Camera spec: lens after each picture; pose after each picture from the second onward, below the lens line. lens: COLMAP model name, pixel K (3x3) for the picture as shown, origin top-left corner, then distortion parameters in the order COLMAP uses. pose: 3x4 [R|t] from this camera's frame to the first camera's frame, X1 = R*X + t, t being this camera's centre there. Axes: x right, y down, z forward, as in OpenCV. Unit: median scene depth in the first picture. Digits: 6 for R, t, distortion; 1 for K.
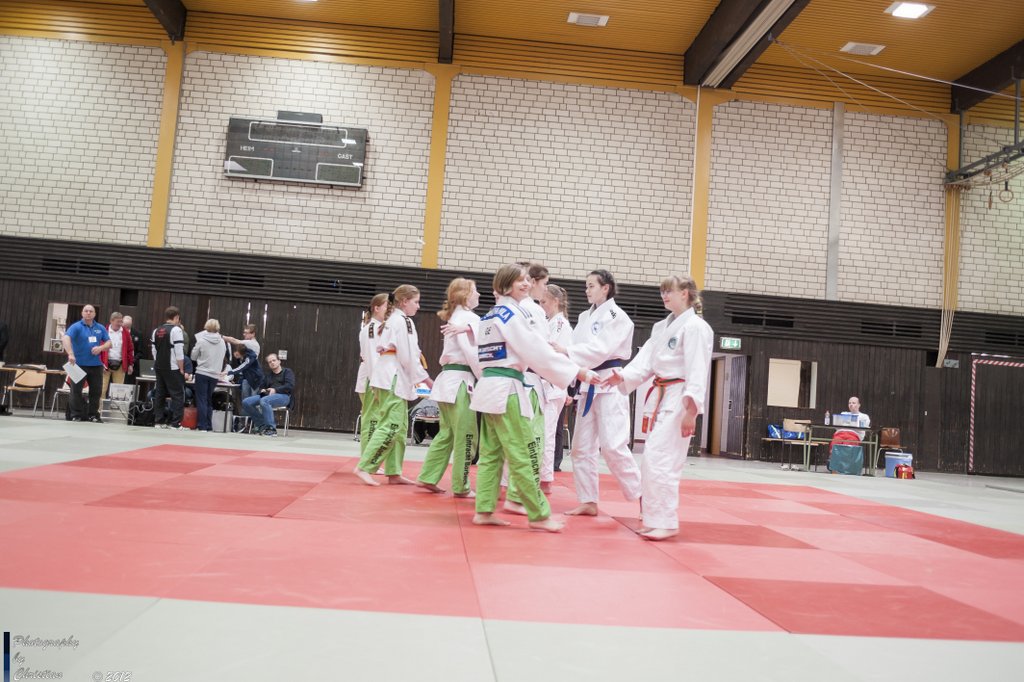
lens RADIAL K [[899.1, 0, 512.0], [0, 899.1, 341.0], [0, 0, 1]] dist [-0.097541, 0.084705]
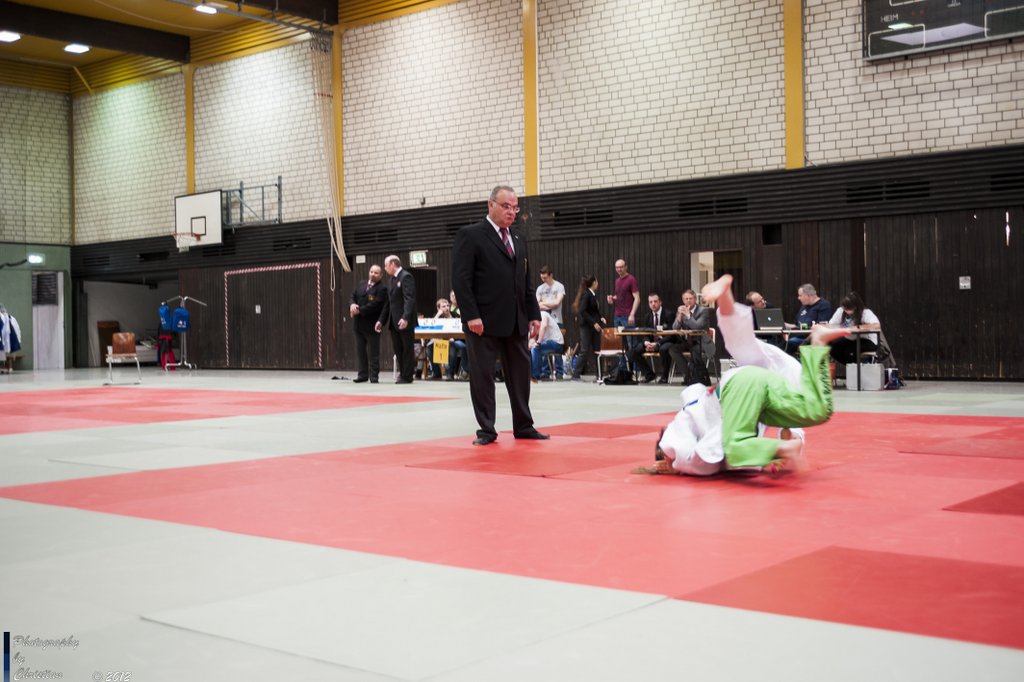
lens RADIAL K [[1221.5, 0, 508.8], [0, 1221.5, 322.1], [0, 0, 1]] dist [-0.019069, 0.098526]
pose [[0.712904, -0.087029, -0.695840, 0.175619], [0.113159, 0.993542, -0.008329, 0.013610], [0.692072, -0.072802, 0.718148, 0.005363]]
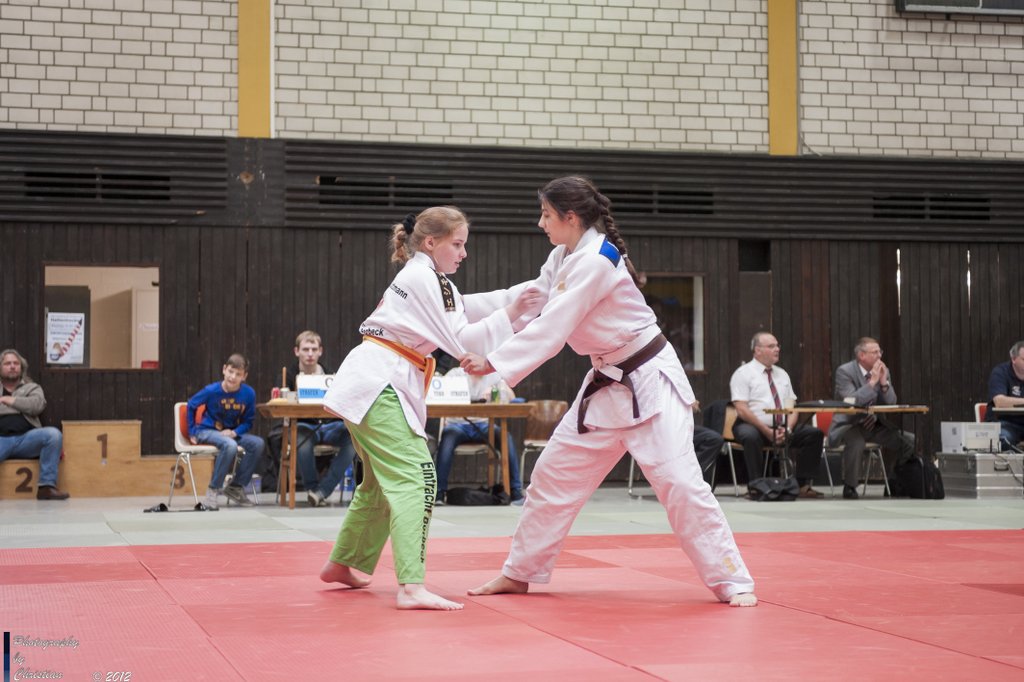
lens RADIAL K [[1875.3, 0, 504.8], [0, 1875.3, 310.3], [0, 0, 1]] dist [0.121530, 0.232904]
pose [[0.982947, -0.066212, 0.171553, -0.756786], [0.062037, 0.997635, 0.029587, -0.057834], [-0.173106, -0.018439, 0.984731, -0.057927]]
